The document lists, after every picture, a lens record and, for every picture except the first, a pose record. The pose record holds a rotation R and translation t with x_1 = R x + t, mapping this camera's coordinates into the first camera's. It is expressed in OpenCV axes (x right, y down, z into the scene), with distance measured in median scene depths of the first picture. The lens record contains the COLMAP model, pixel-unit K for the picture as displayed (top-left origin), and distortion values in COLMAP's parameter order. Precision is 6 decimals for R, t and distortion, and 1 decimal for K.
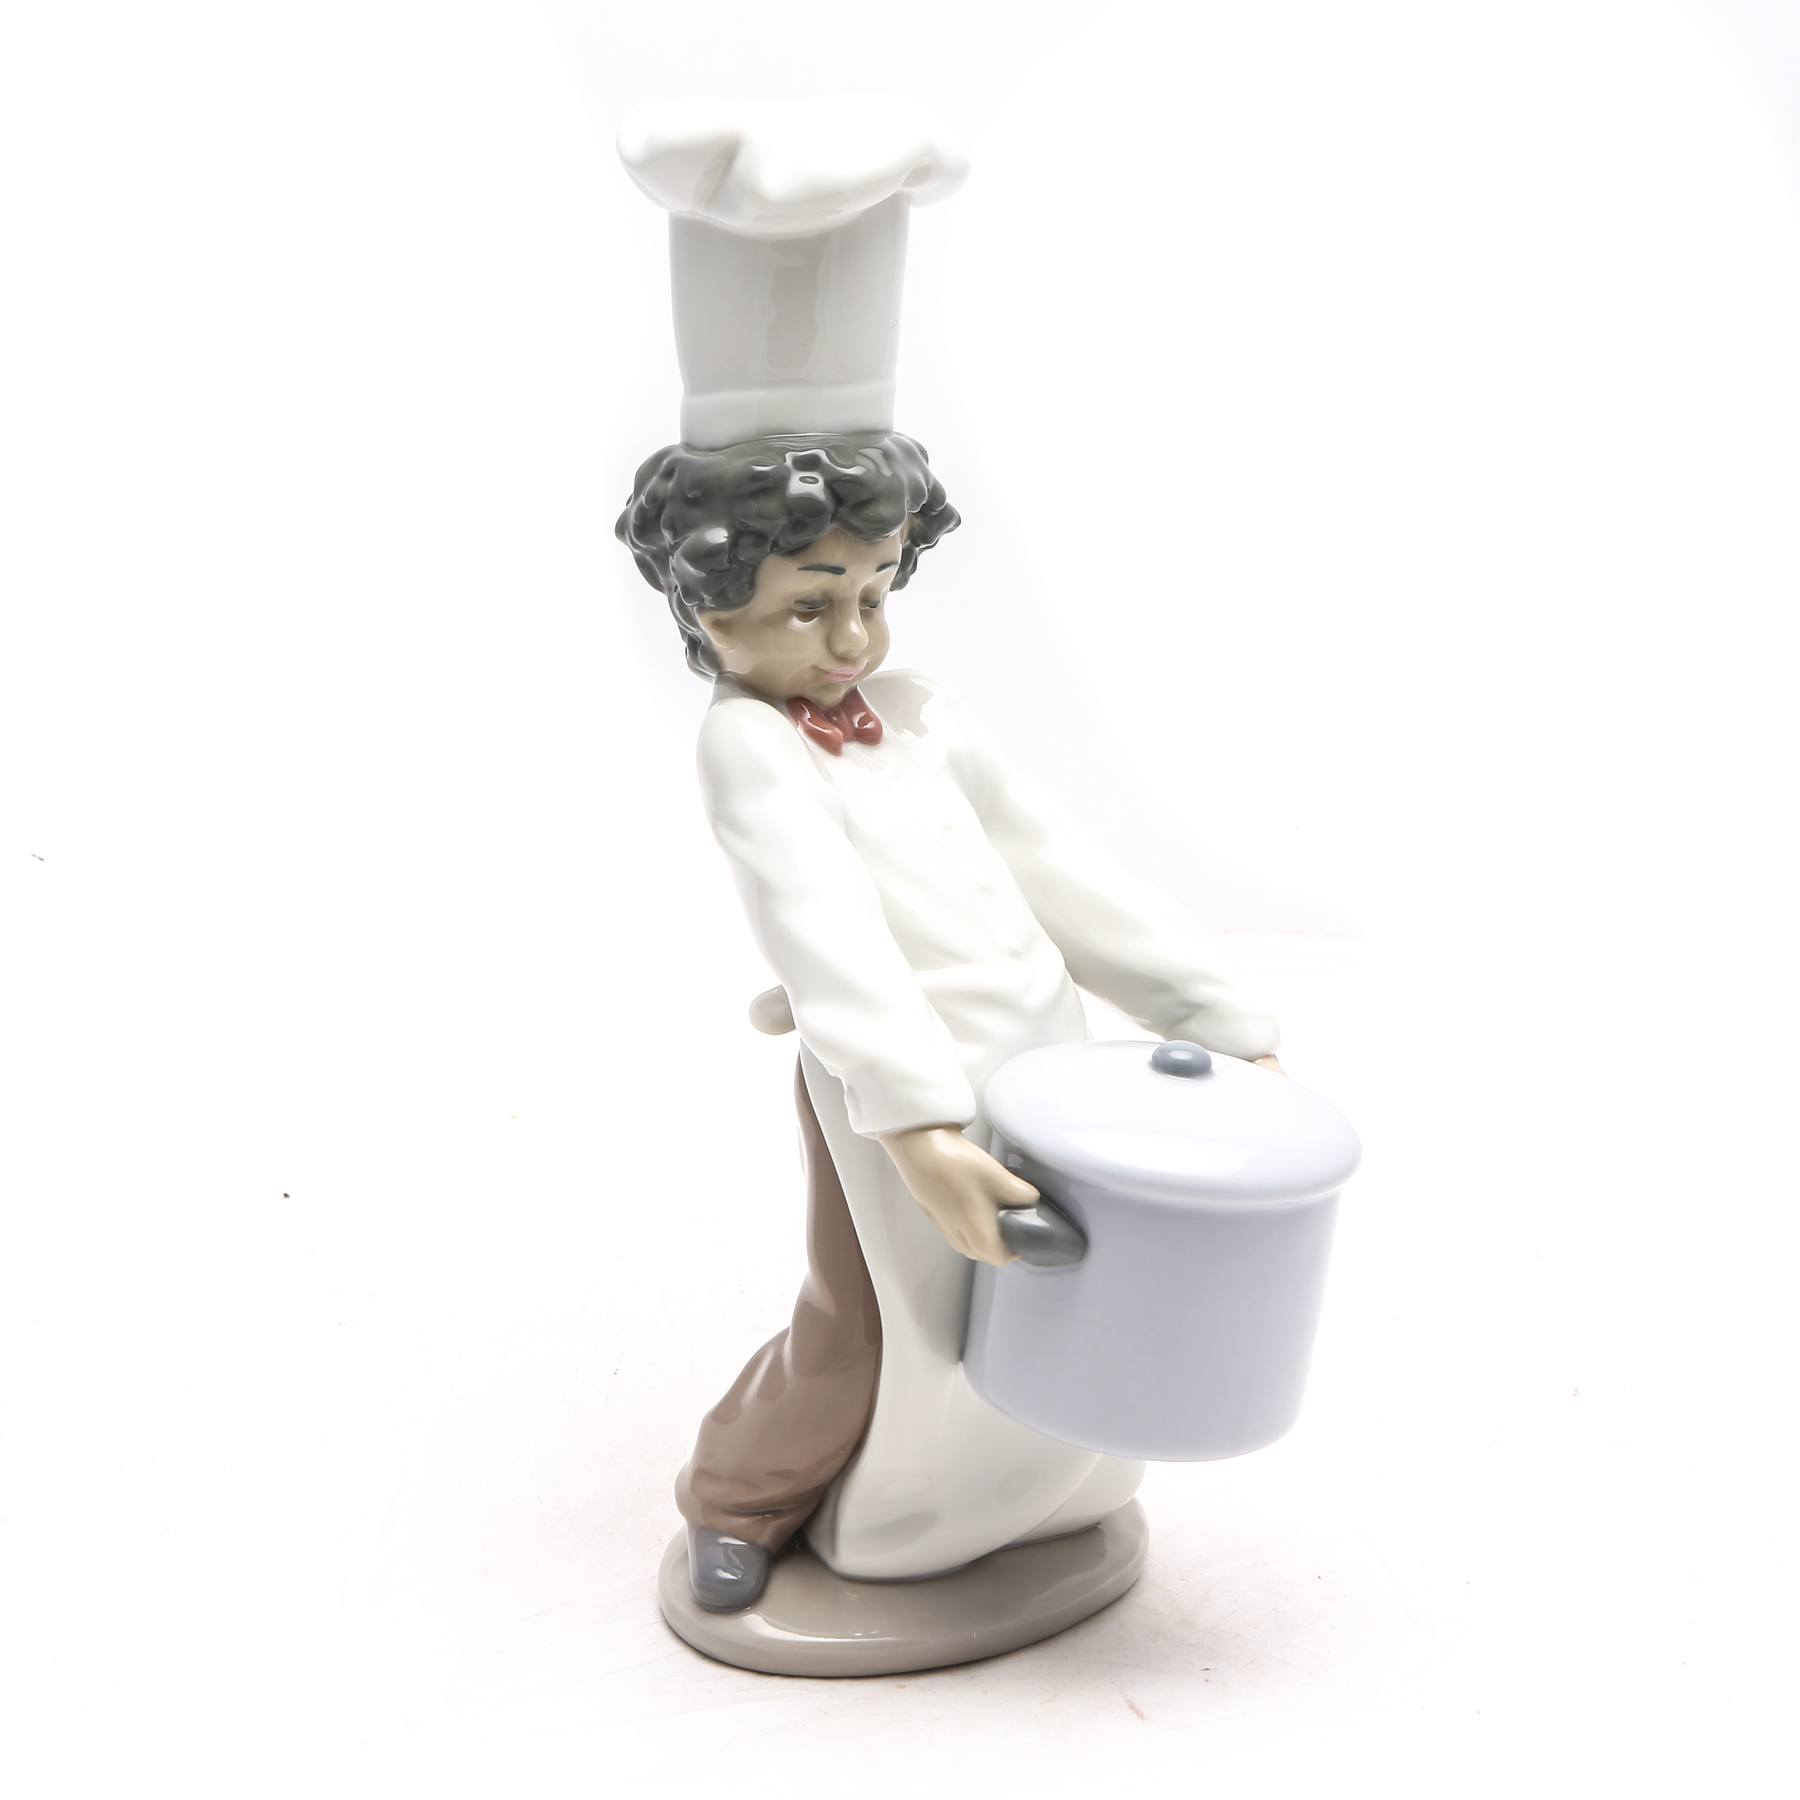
lens RADIAL K [[3341.1, 0, 897.6], [0, 3341.1, 900.4], [0, 0, 1]] dist [-0.255881, 0.000000]
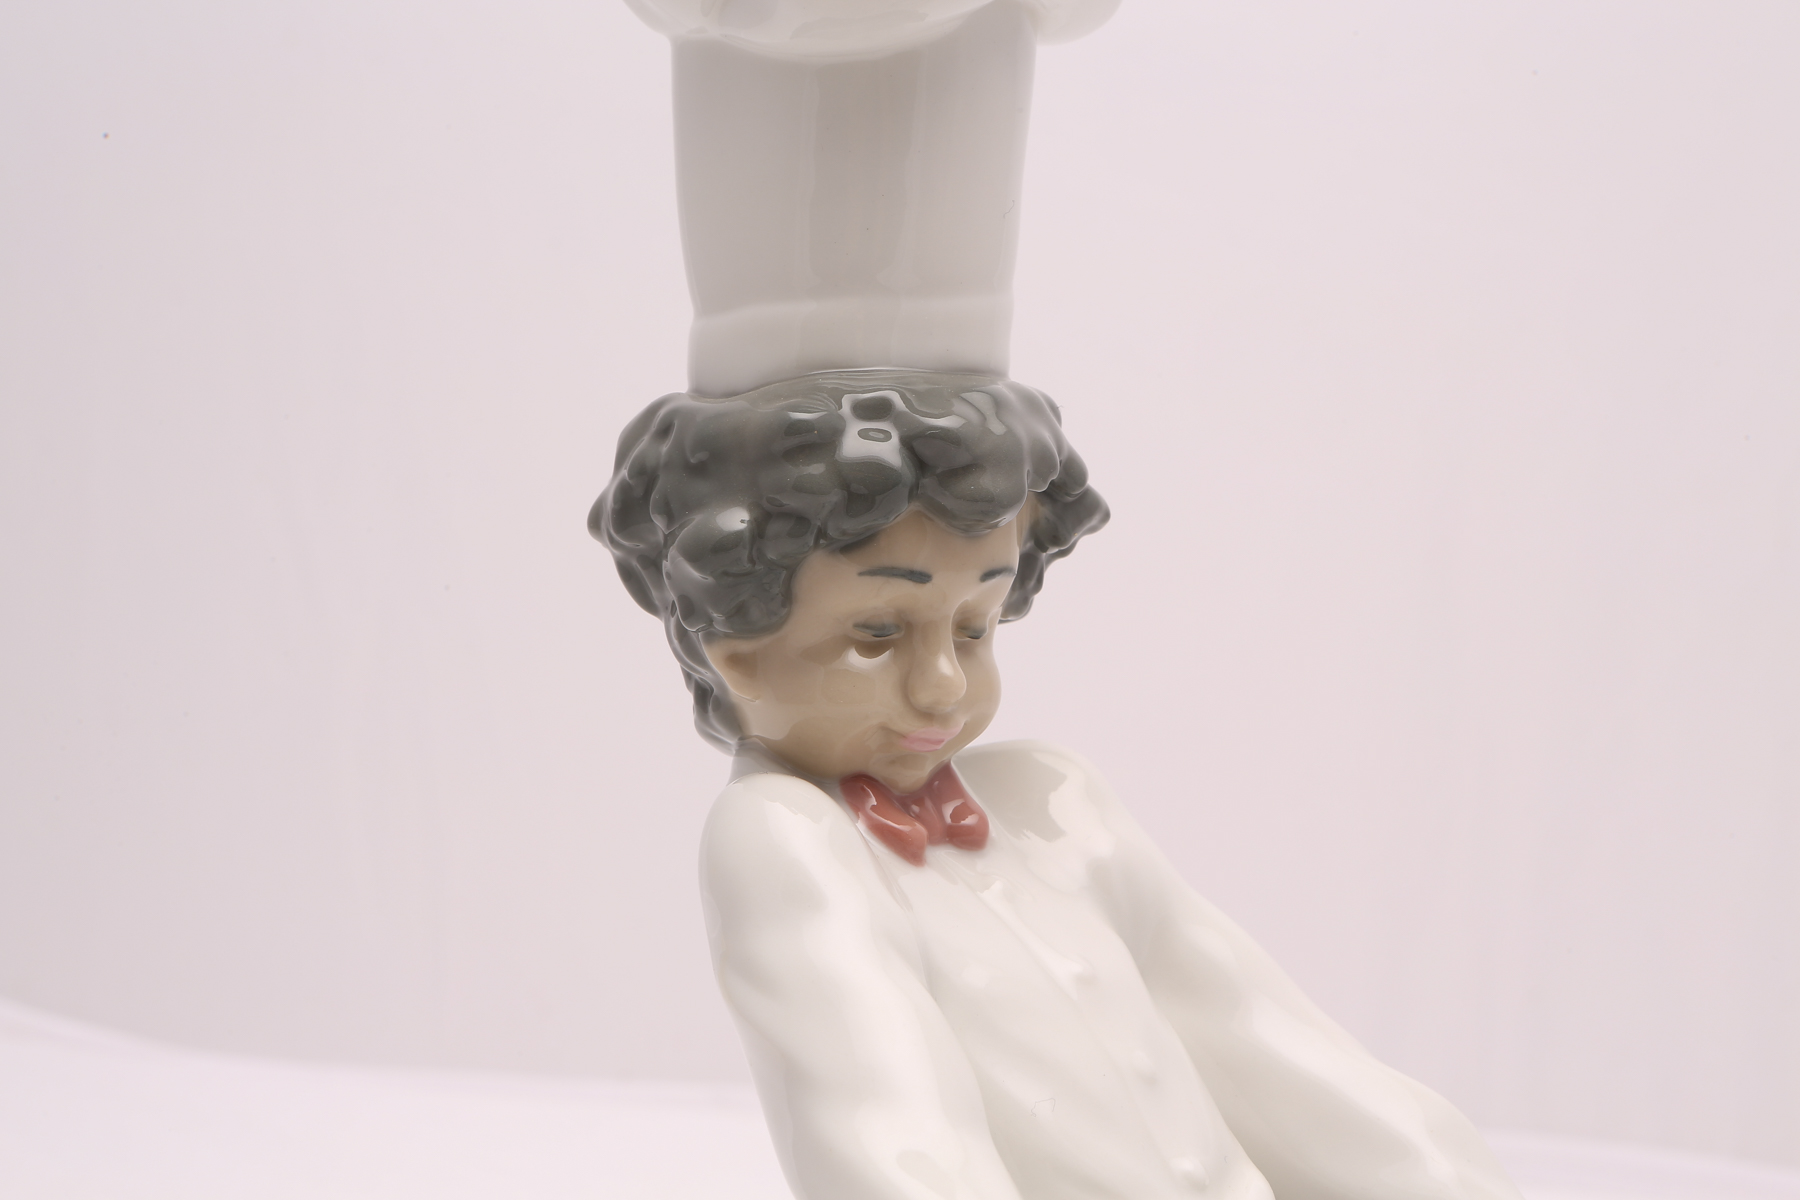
lens RADIAL K [[3634.2, 0, 901.8], [0, 3634.2, 599.7], [0, 0, 1]] dist [0.558937, 0.000000]
pose [[0.999345, 0.005833, -0.035725, 0.003743], [-0.010238, 0.992180, -0.124391, -0.006541], [0.034720, 0.124675, 0.991590, 0.292817]]
